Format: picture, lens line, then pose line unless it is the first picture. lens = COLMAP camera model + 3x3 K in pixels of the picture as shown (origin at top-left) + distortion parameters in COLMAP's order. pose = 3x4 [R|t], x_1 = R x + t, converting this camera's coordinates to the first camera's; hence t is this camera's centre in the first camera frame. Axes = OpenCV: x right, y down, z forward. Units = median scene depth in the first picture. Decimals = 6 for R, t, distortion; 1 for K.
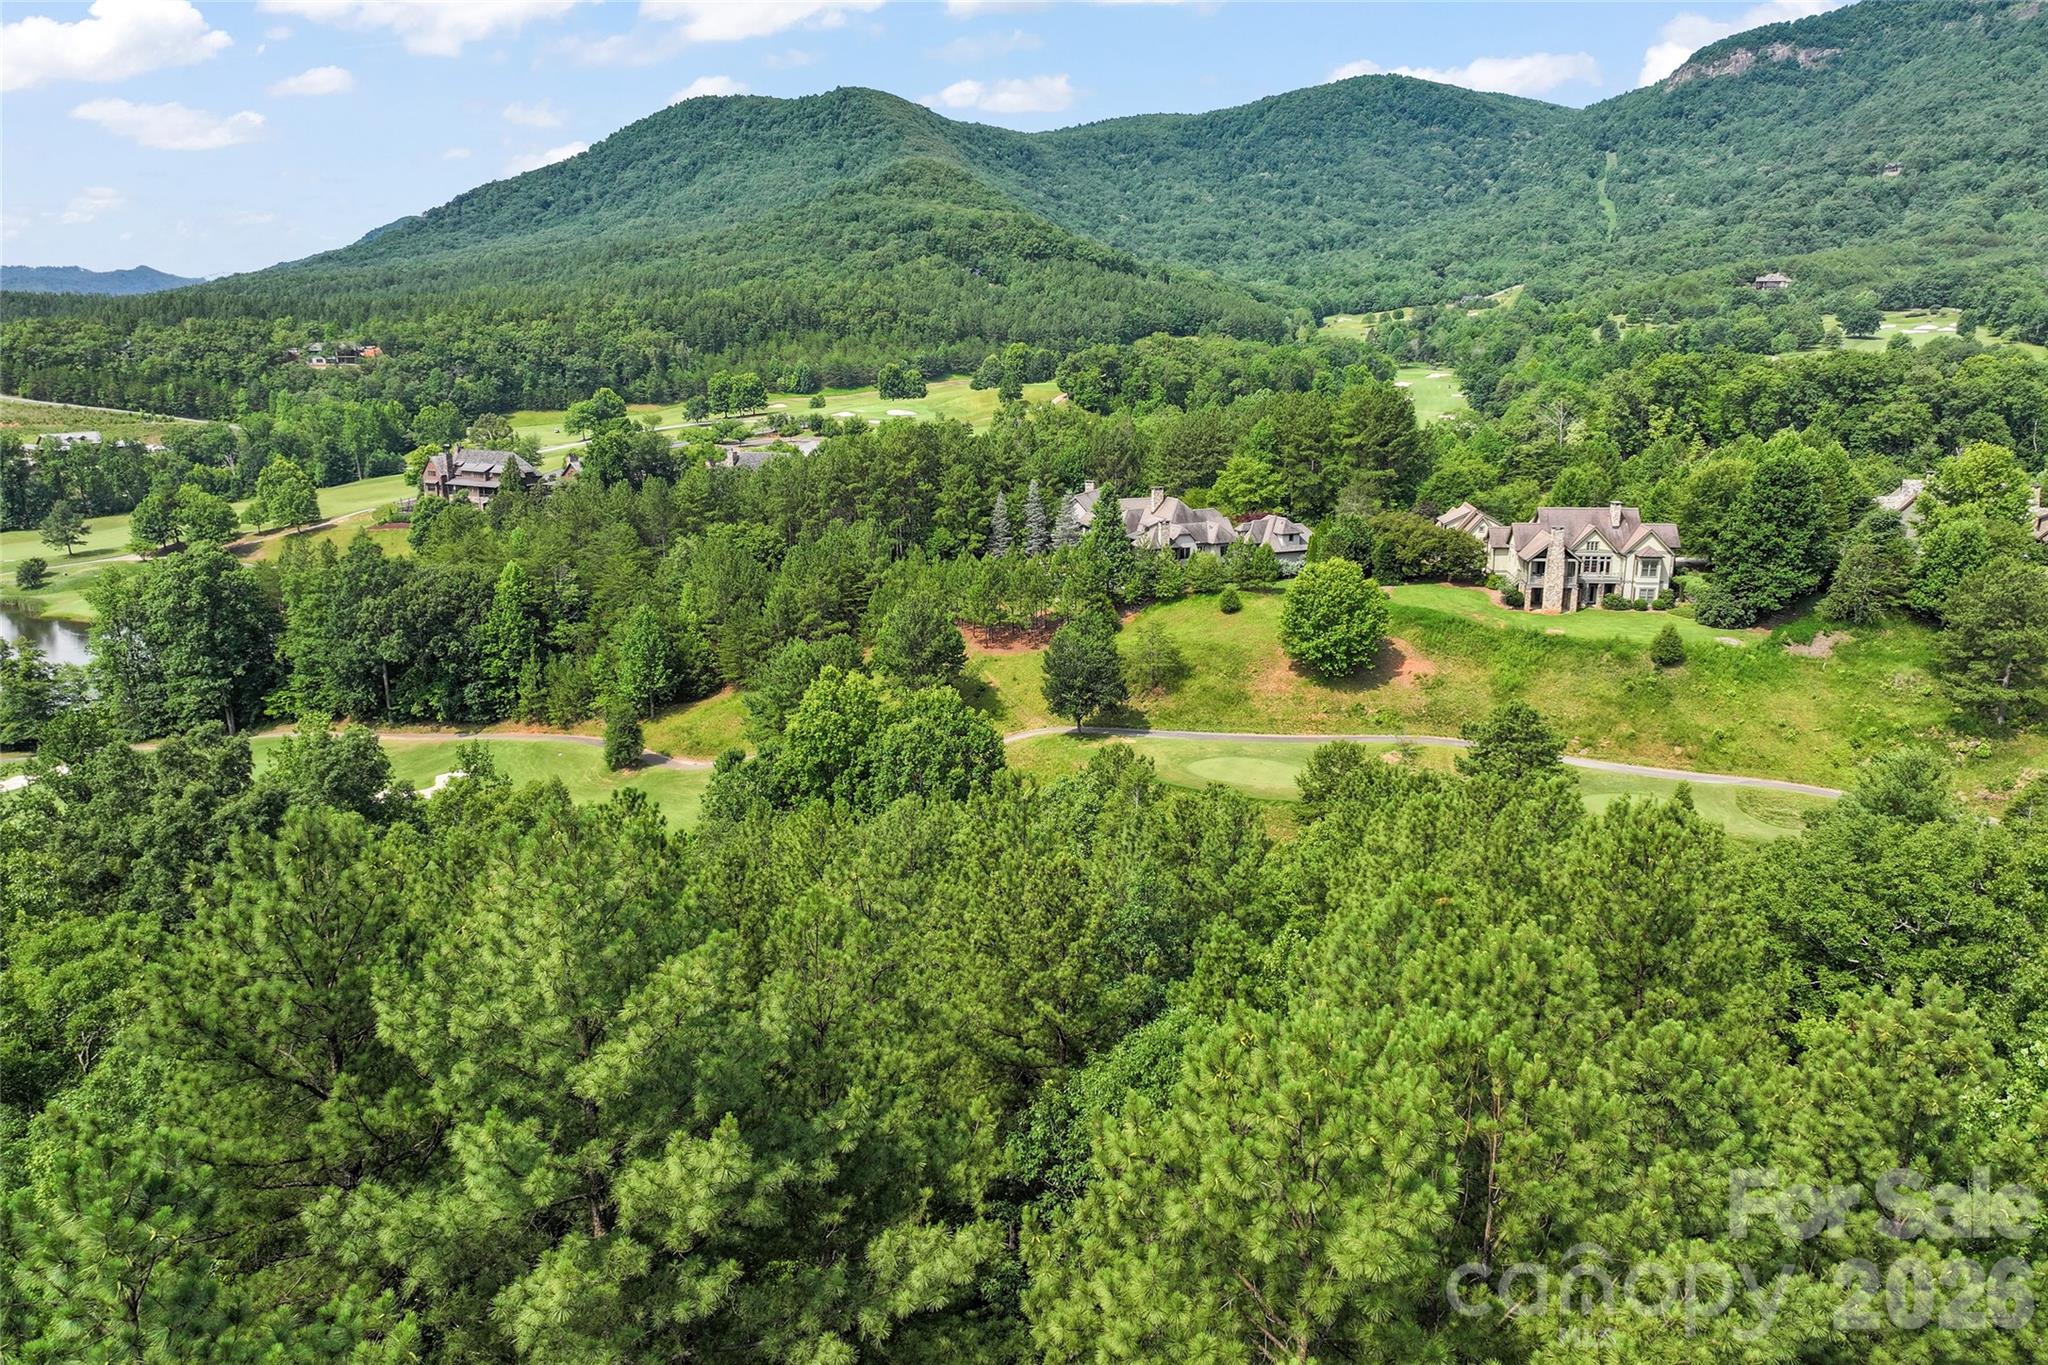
lens RADIAL K [[1436.5, 0, 1031.7], [0, 1436.5, 681.6], [0, 0, 1]] dist [-0.000155, 0.014175]
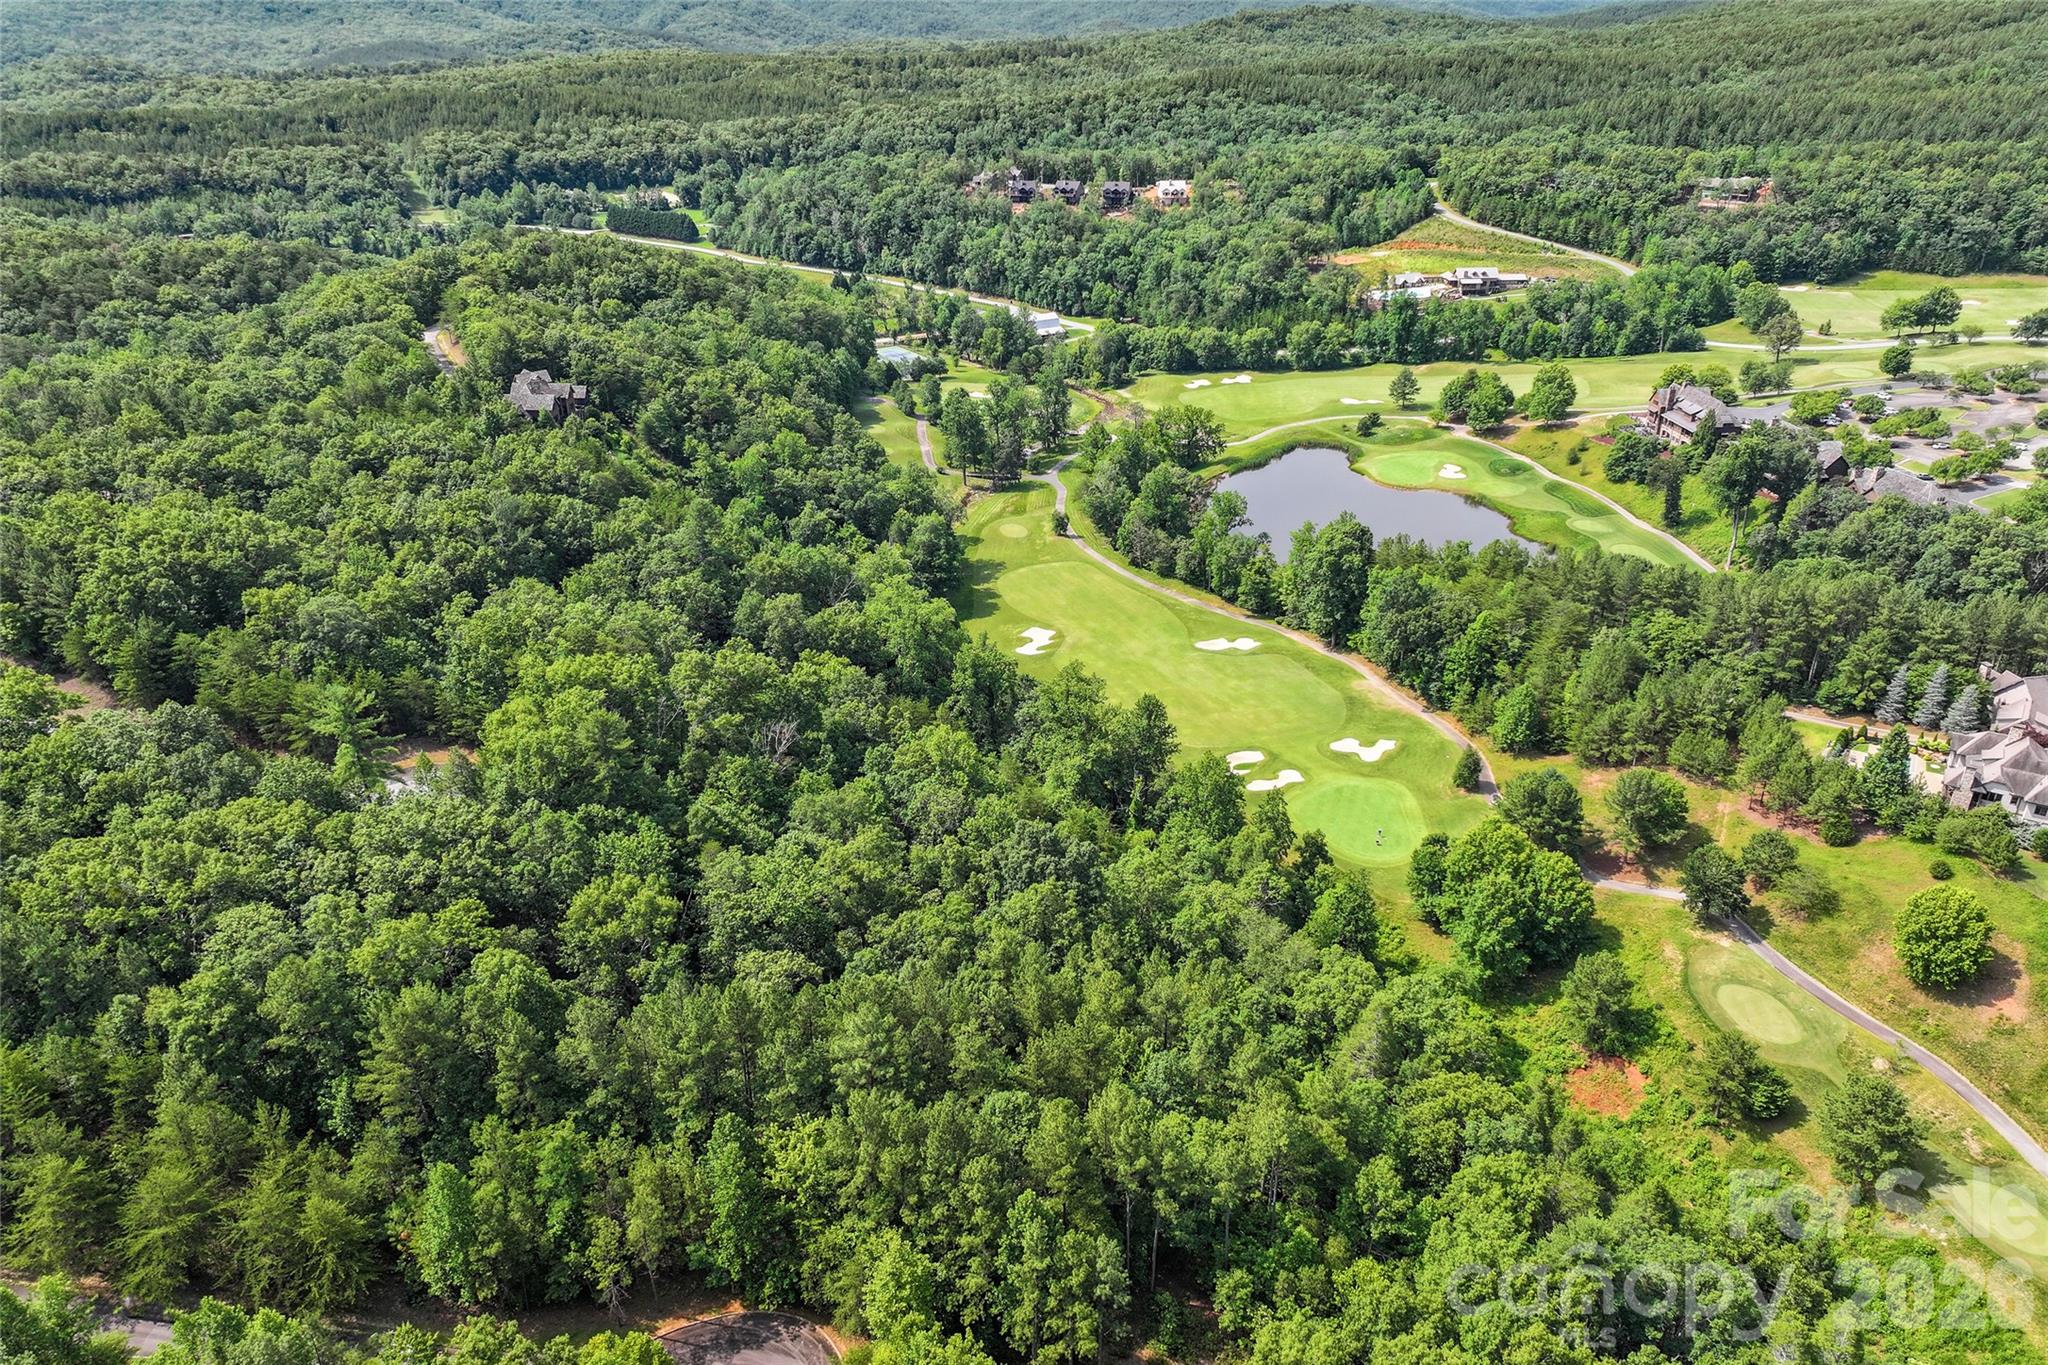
lens RADIAL K [[1436.5, 0, 1031.7], [0, 1436.5, 682.4], [0, 0, 1]] dist [-0.000155, 0.014175]
pose [[0.568998, 0.361173, -0.738780, 0.488728], [-0.194434, 0.932003, 0.305885, -0.380284], [0.799022, -0.030404, 0.600532, -0.250338]]
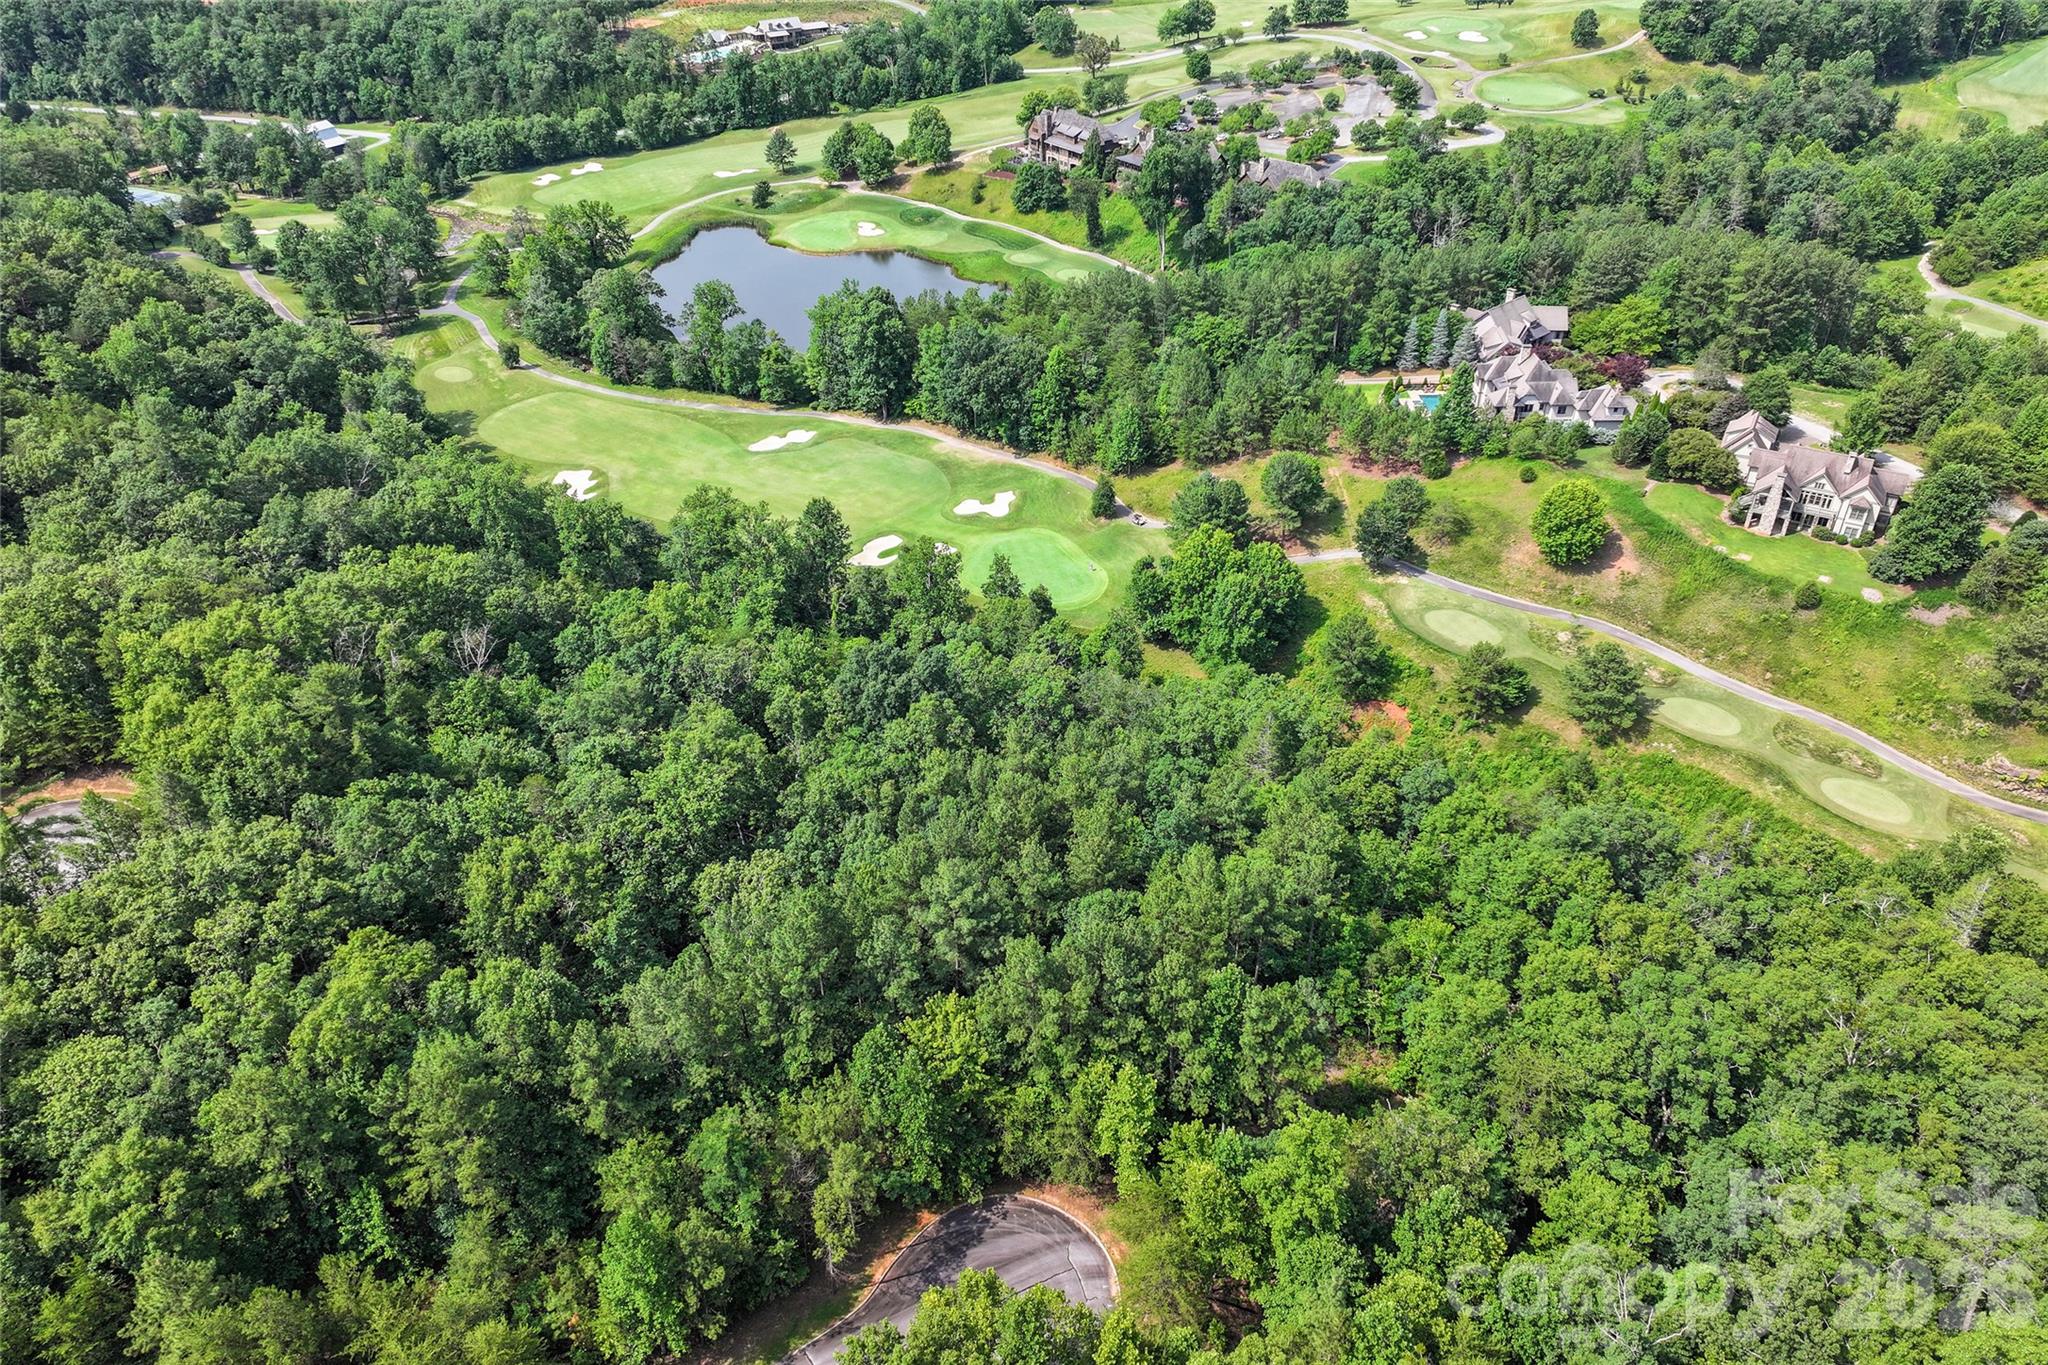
lens RADIAL K [[1436.5, 0, 1033.1], [0, 1436.5, 678.1], [0, 0, 1]] dist [-0.000155, 0.014175]
pose [[0.914524, 0.224491, -0.336526, 0.199138], [-0.094037, 0.927075, 0.362889, -0.309429], [0.393450, -0.300225, 0.868943, -0.417802]]
